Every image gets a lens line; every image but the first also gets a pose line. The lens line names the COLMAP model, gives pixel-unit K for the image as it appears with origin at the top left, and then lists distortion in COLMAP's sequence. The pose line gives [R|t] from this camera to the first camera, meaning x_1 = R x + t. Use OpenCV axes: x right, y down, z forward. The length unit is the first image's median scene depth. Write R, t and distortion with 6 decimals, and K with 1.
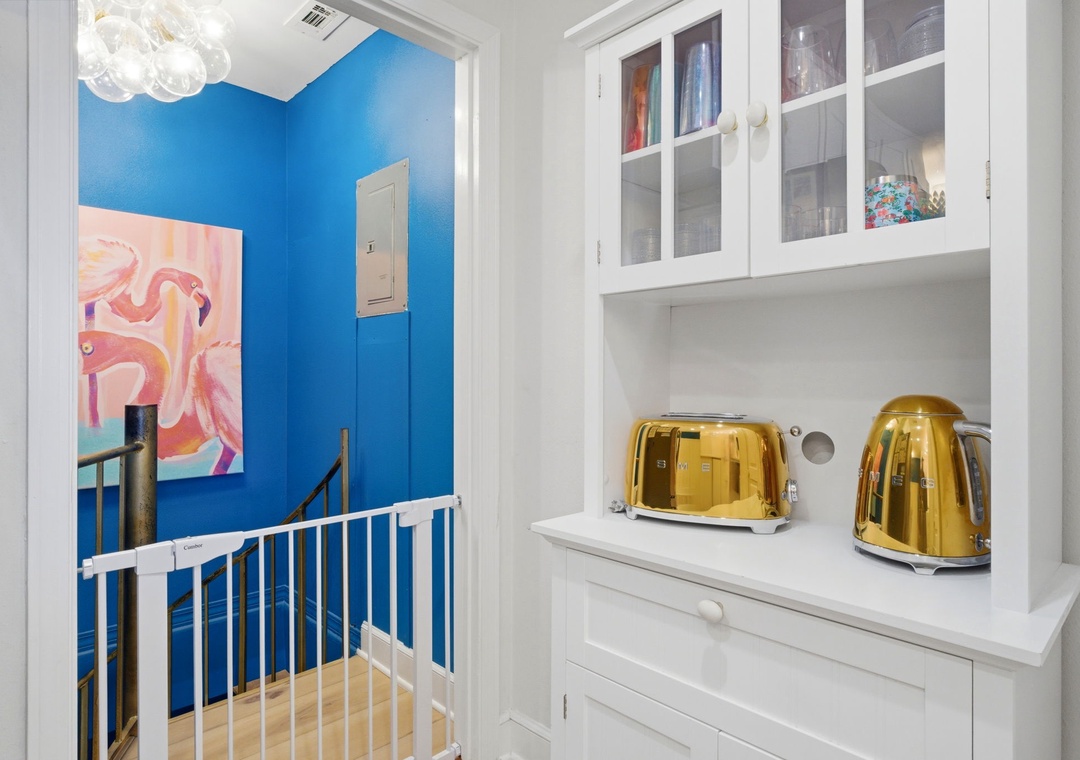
lens RADIAL K [[607.7, 0, 541.0], [0, 607.7, 378.3], [0, 0, 1]] dist [0.000209, 0.000004]
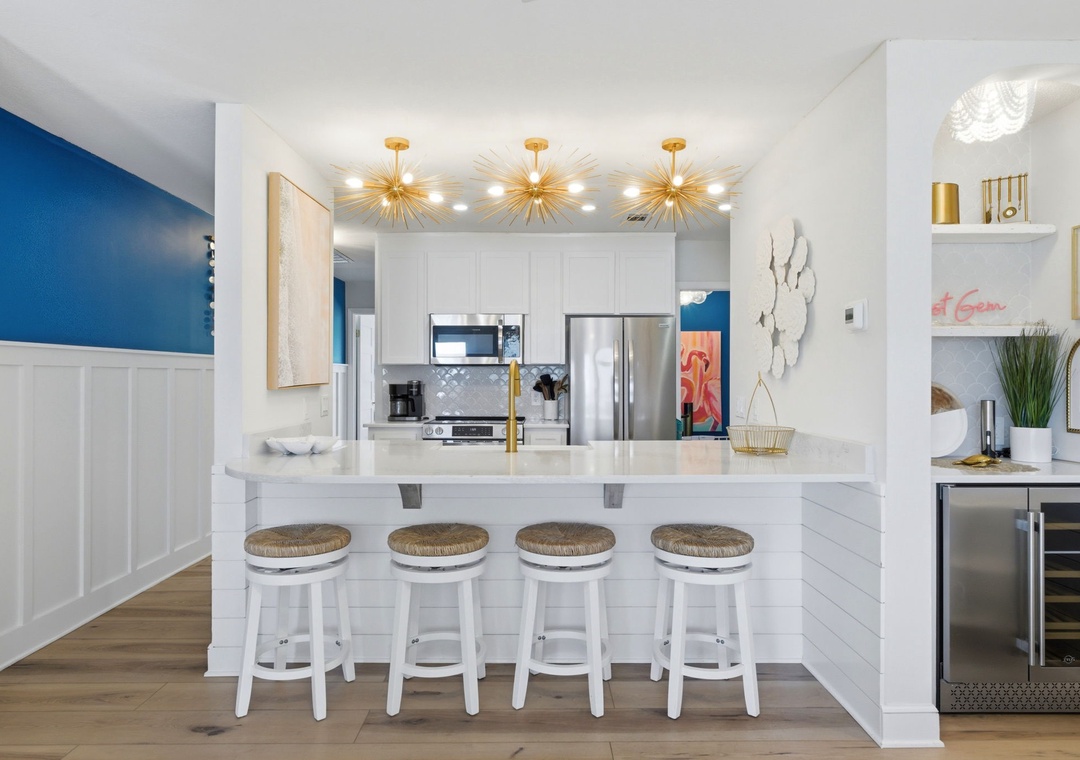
lens RADIAL K [[607.7, 0, 540.8], [0, 607.7, 379.6], [0, 0, 1]] dist [0.000209, 0.000004]
pose [[0.722971, -0.007209, -0.690841, 0.688867], [0.005332, 0.999974, -0.004855, -0.045987], [0.690858, -0.000173, 0.722991, -1.298063]]
